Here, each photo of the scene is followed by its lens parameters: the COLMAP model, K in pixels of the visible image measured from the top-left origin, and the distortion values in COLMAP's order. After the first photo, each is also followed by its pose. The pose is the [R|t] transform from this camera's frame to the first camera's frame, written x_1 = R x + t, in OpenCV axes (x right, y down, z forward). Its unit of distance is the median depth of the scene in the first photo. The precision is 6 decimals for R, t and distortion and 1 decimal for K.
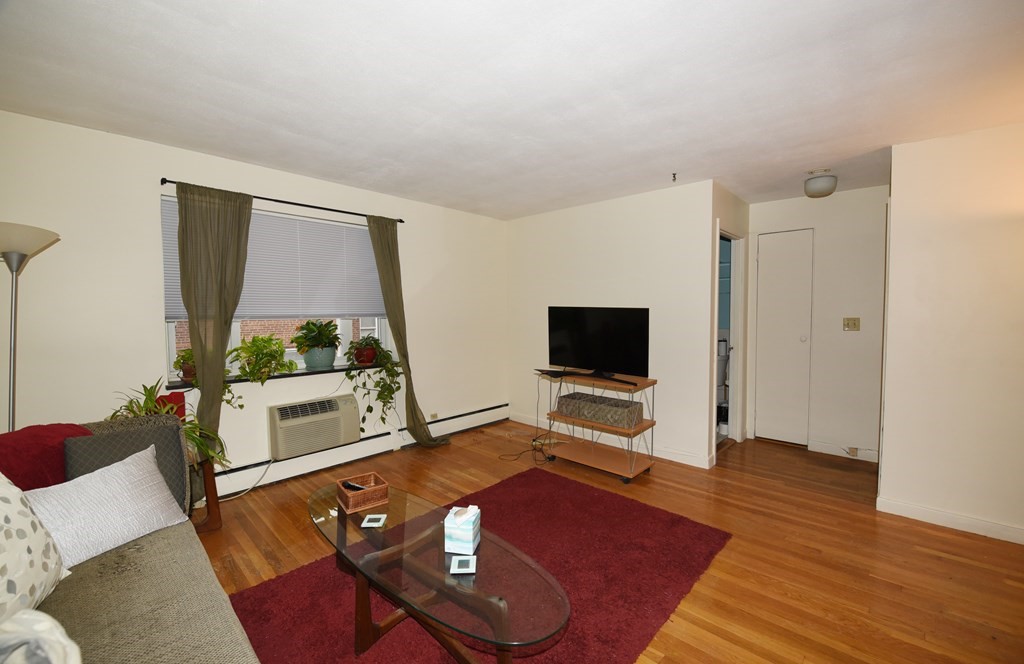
lens RADIAL K [[412.0, 0, 512.0], [0, 412.0, 332.0], [0, 0, 1]] dist [-0.001052, -0.000131]
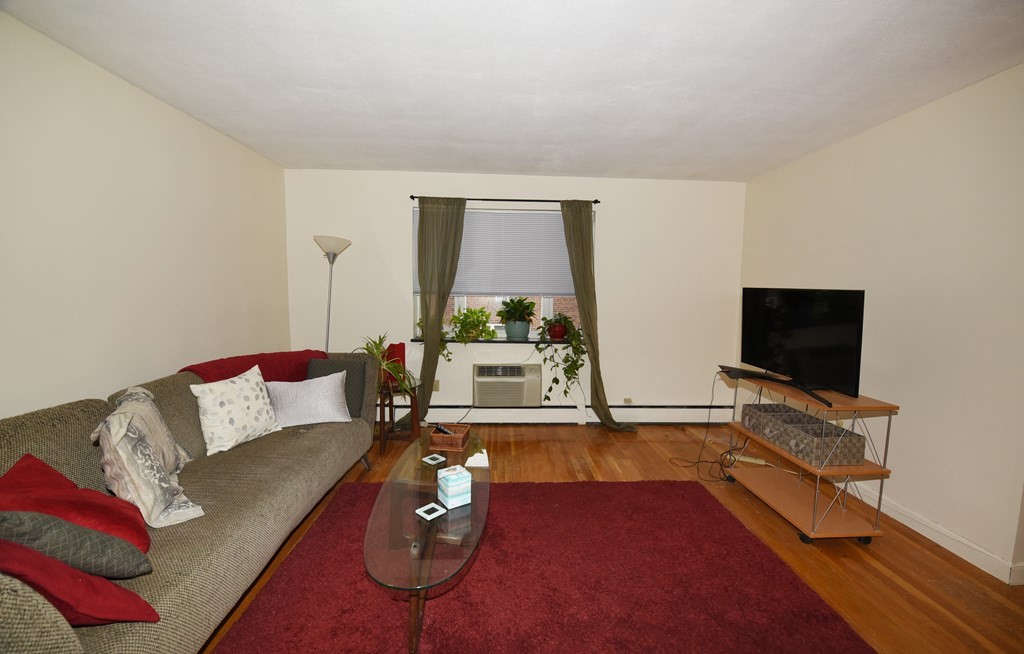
lens RADIAL K [[413.6, 0, 512.0], [0, 413.6, 327.0], [0, 0, 1]] dist [0.000667, -0.000091]
pose [[0.729100, 0.075054, -0.680280, 0.315987], [-0.054014, 0.997179, 0.052127, -0.005452], [0.682273, -0.001261, 0.731097, 0.128717]]
